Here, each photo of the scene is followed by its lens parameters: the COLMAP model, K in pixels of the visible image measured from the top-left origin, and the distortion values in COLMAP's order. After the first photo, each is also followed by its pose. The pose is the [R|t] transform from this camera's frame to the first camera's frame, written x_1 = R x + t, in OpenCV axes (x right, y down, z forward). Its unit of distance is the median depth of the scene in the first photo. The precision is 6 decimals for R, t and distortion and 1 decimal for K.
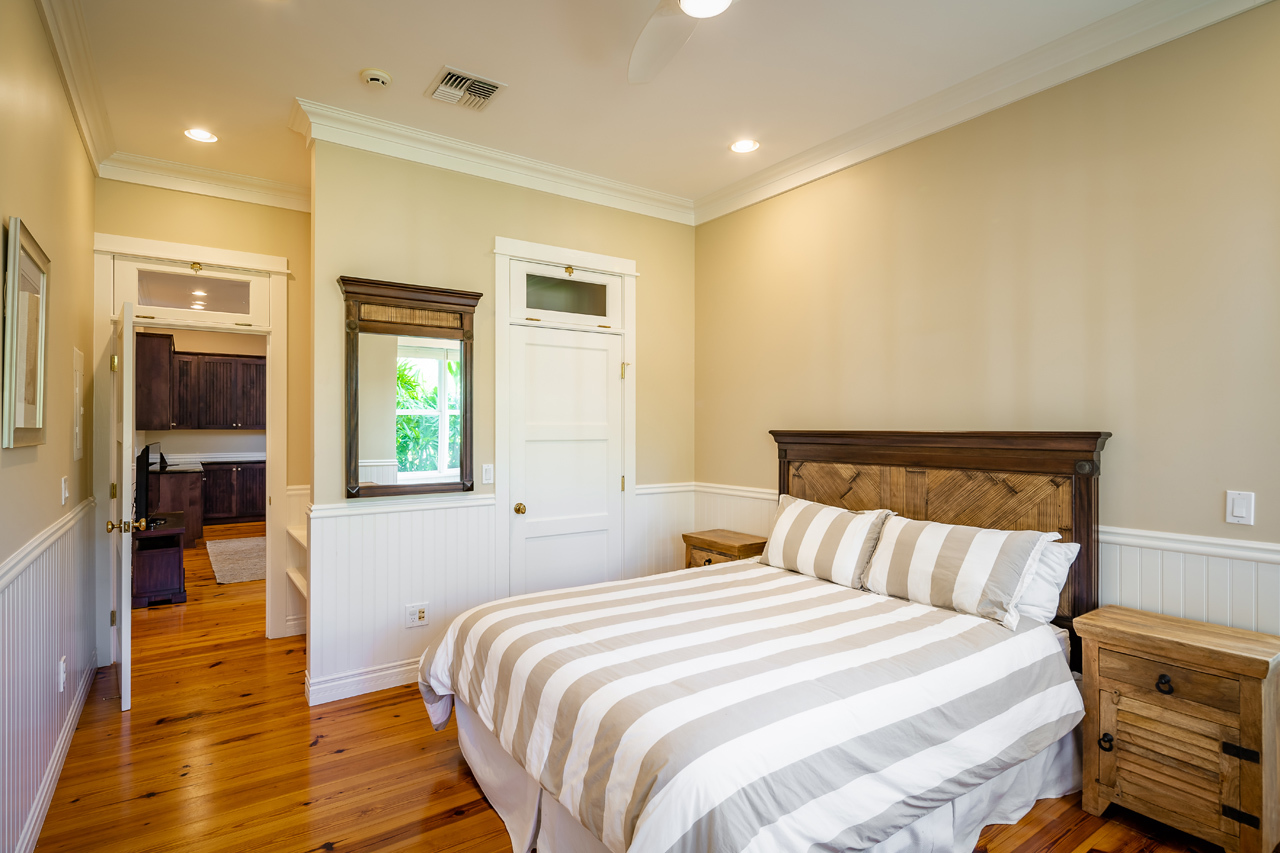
lens RADIAL K [[646.3, 0, 640.0], [0, 646.3, 426.5], [0, 0, 1]] dist [0.000536, 0.000026]
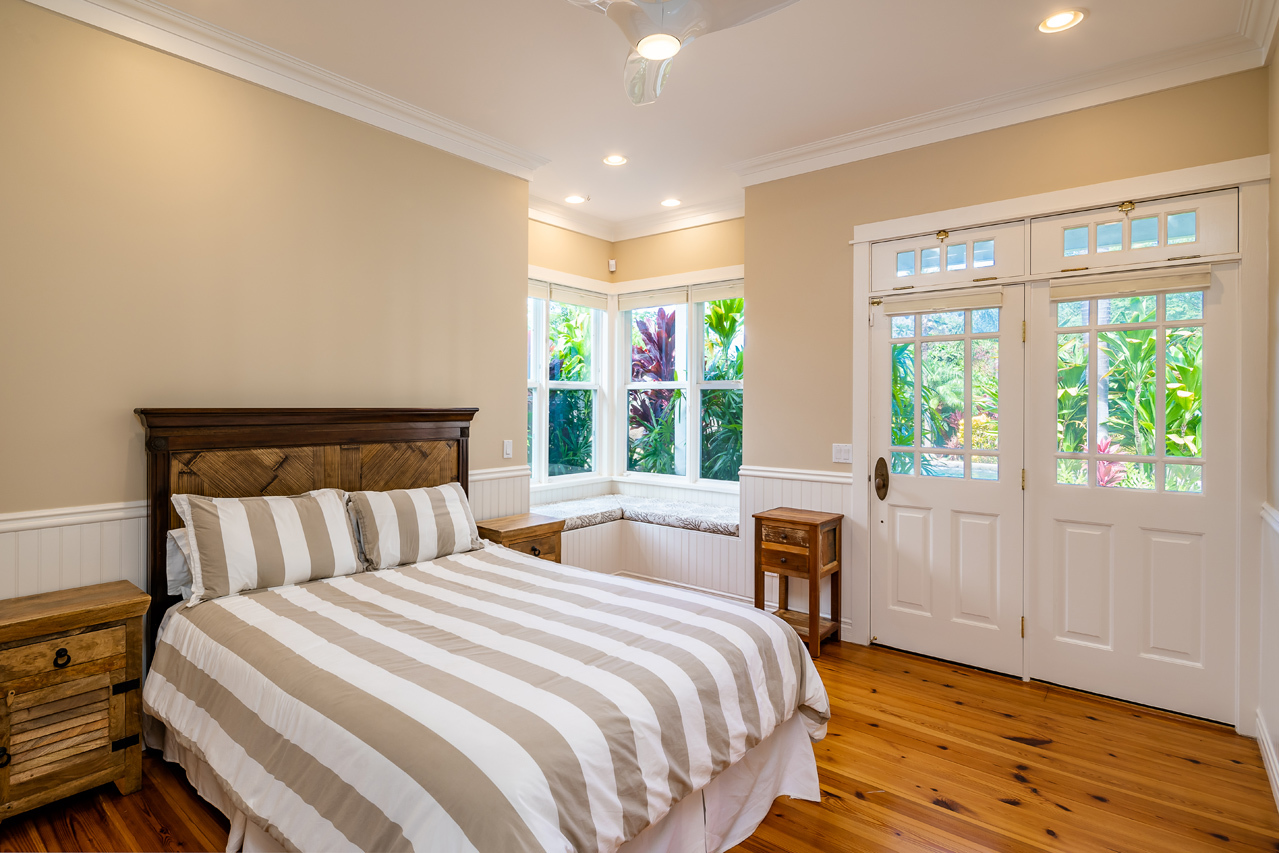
lens RADIAL K [[645.8, 0, 639.5], [0, 645.8, 426.5], [0, 0, 1]] dist [0.000536, 0.000026]
pose [[-0.290156, -0.031756, 0.956452, -0.640387], [-0.003686, 0.999479, 0.032067, 0.001802], [-0.956972, 0.005779, -0.290121, 0.824316]]
